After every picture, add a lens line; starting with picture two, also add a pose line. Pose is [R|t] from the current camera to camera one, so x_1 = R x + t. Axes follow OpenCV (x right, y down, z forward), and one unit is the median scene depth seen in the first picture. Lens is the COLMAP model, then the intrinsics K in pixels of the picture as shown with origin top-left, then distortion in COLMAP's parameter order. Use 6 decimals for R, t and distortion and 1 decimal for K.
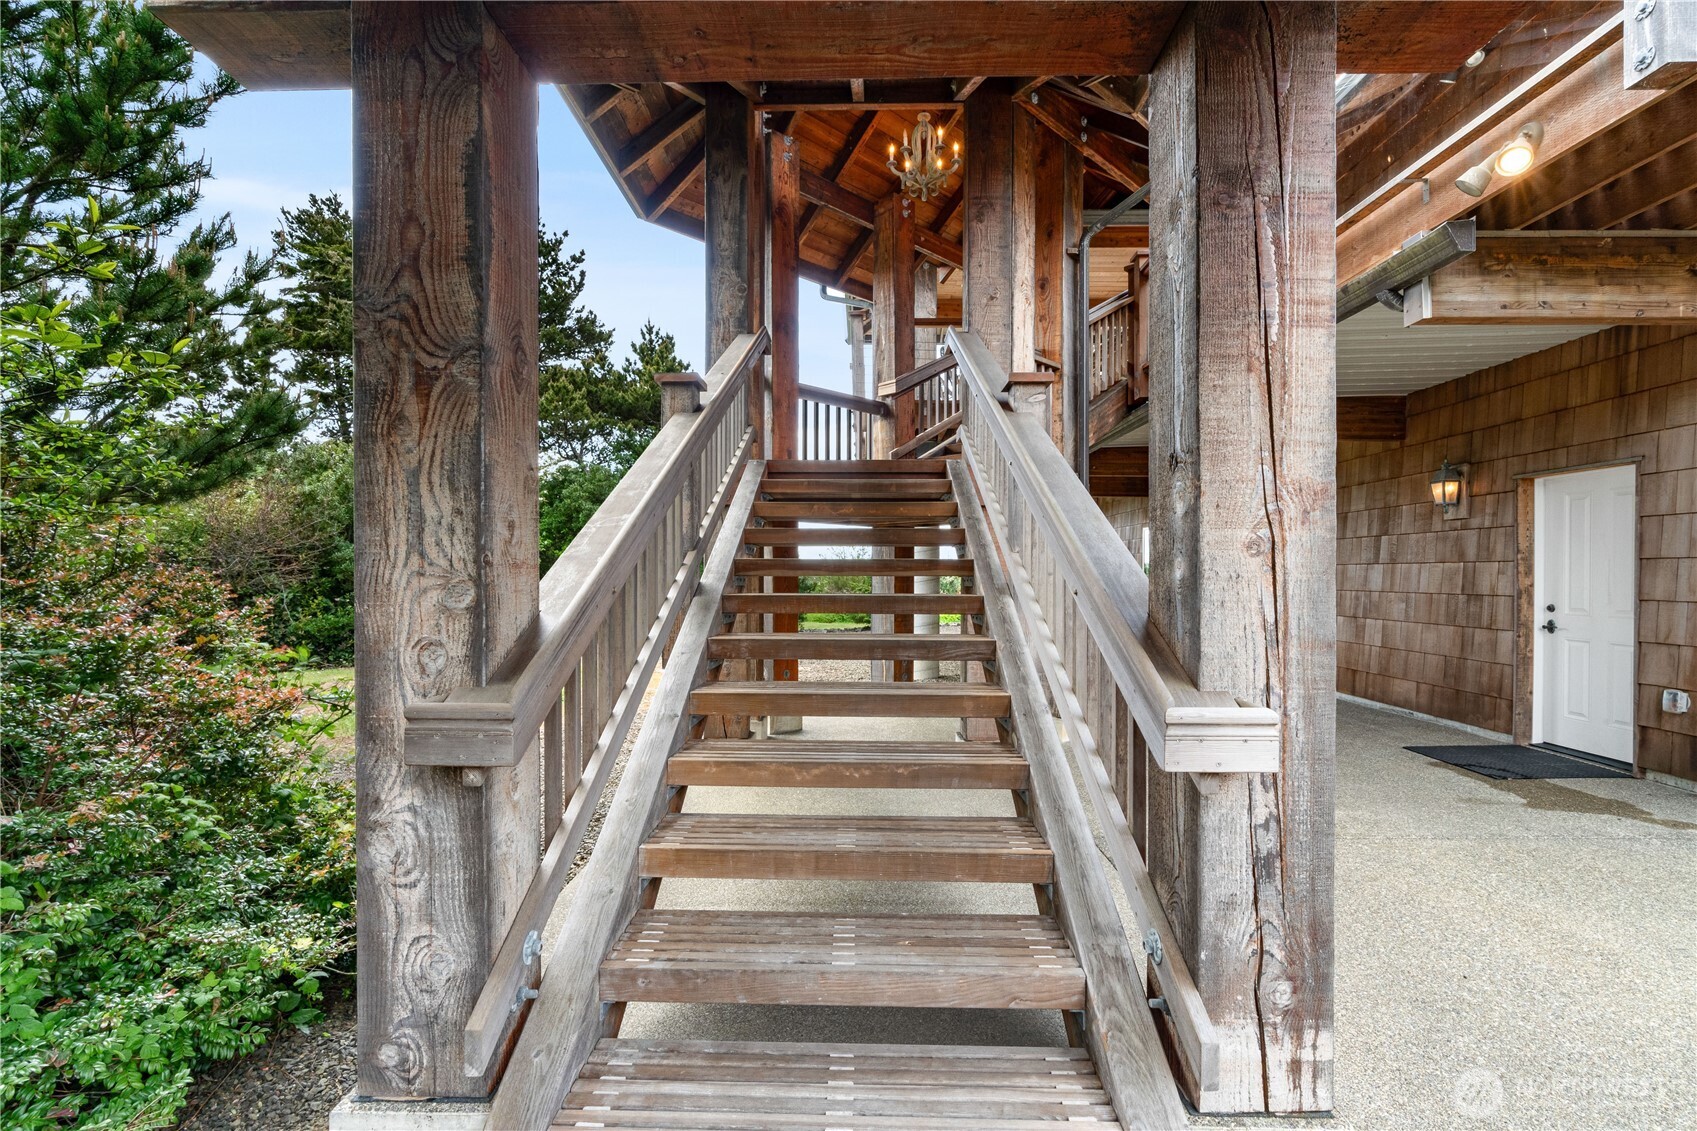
lens RADIAL K [[790.3, 0, 848.5], [0, 790.3, 565.5], [0, 0, 1]] dist [-0.000011, -0.000008]
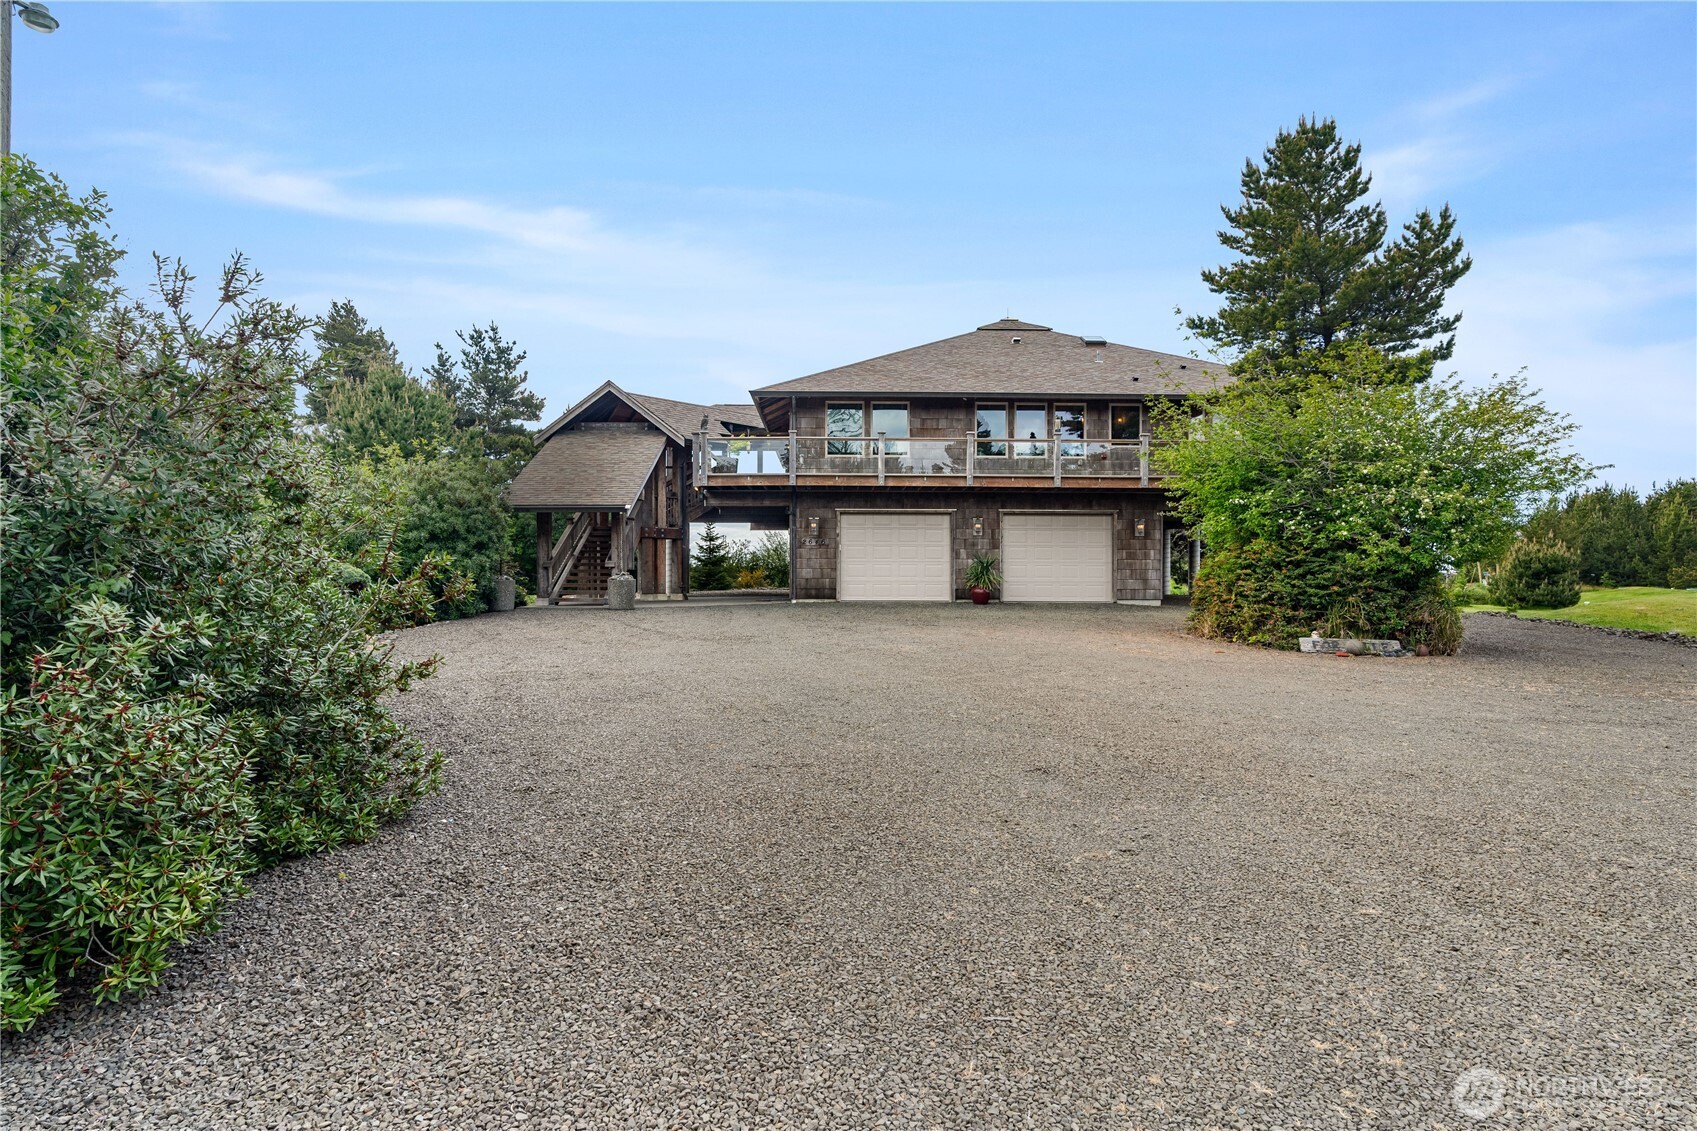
lens RADIAL K [[973.9, 0, 848.5], [0, 973.9, 565.5], [0, 0, 1]] dist [0.027107, 0.000146]
pose [[0.999629, 0.000428, 0.027233, 1.211436], [-0.000461, 0.999999, 0.001187, 0.074576], [-0.027233, -0.001199, 0.999628, -4.606085]]
